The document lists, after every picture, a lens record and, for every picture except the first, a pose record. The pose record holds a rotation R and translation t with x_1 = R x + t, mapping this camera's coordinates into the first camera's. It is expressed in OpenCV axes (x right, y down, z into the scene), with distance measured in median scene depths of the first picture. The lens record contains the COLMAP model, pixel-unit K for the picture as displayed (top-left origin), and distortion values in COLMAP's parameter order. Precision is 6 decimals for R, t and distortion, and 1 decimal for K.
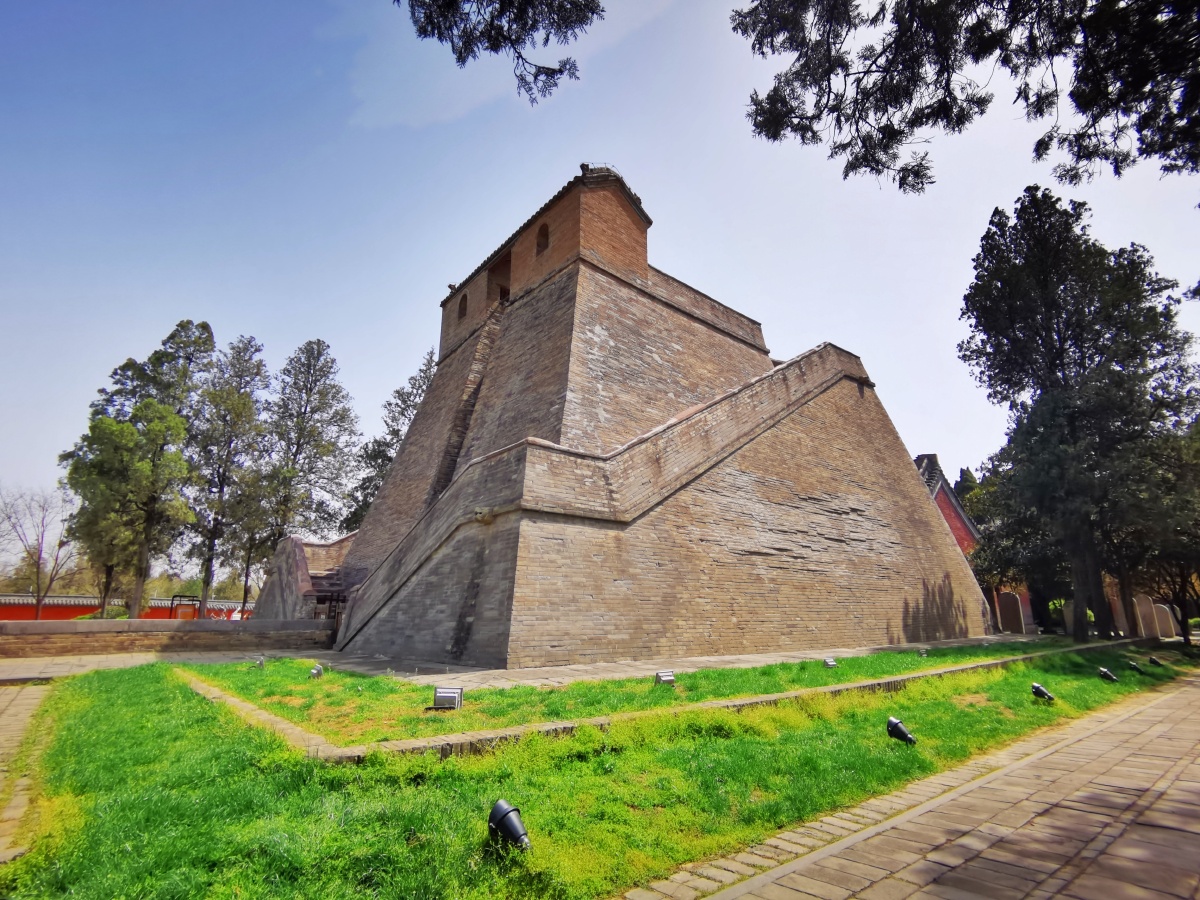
lens RADIAL K [[595.9, 0, 600.0], [0, 595.9, 450.0], [0, 0, 1]] dist [0.002473, -0.071904]
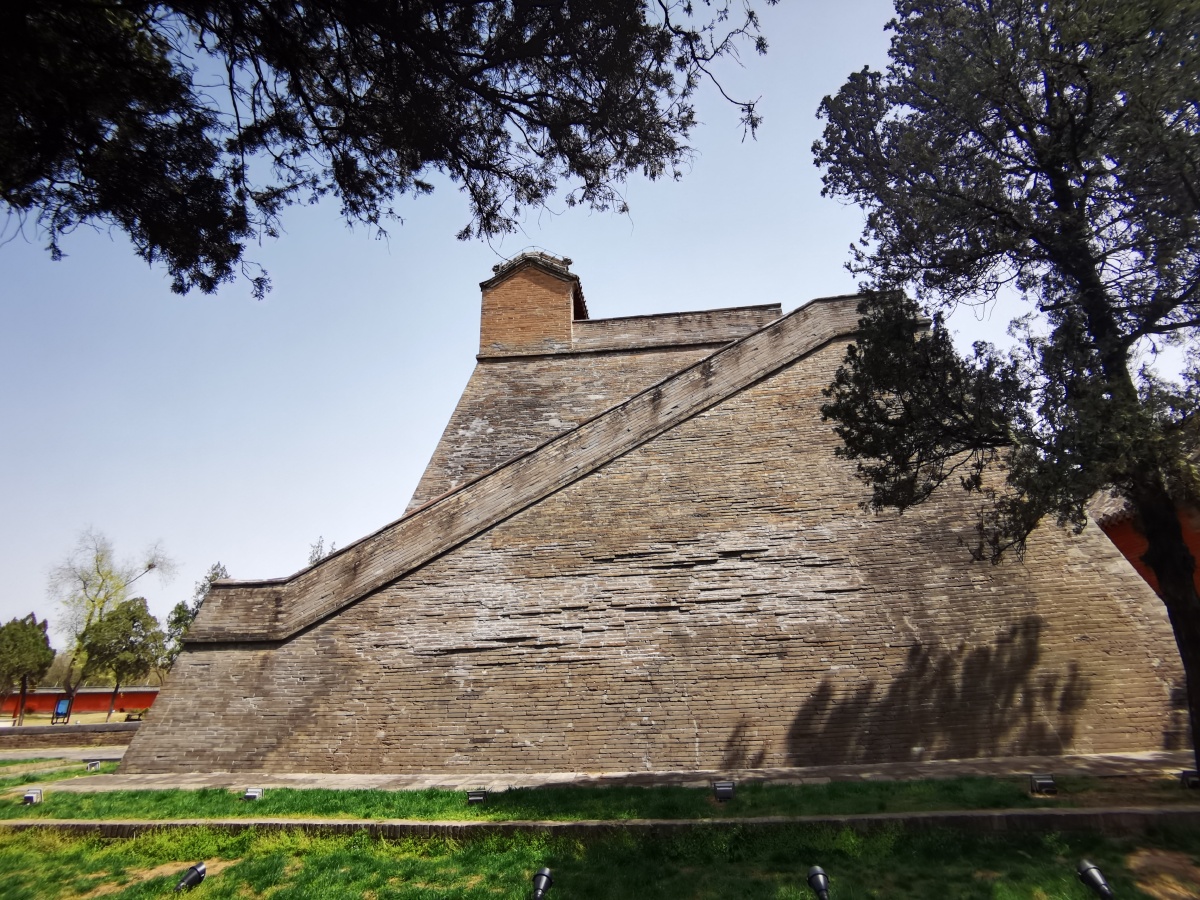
lens RADIAL K [[595.9, 0, 600.0], [0, 595.9, 450.0], [0, 0, 1]] dist [0.002473, -0.071904]
pose [[0.694118, -0.292973, -0.657546, 1.093871], [0.232221, 0.955732, -0.180694, 0.103640], [0.681376, -0.027273, 0.731425, 0.540644]]
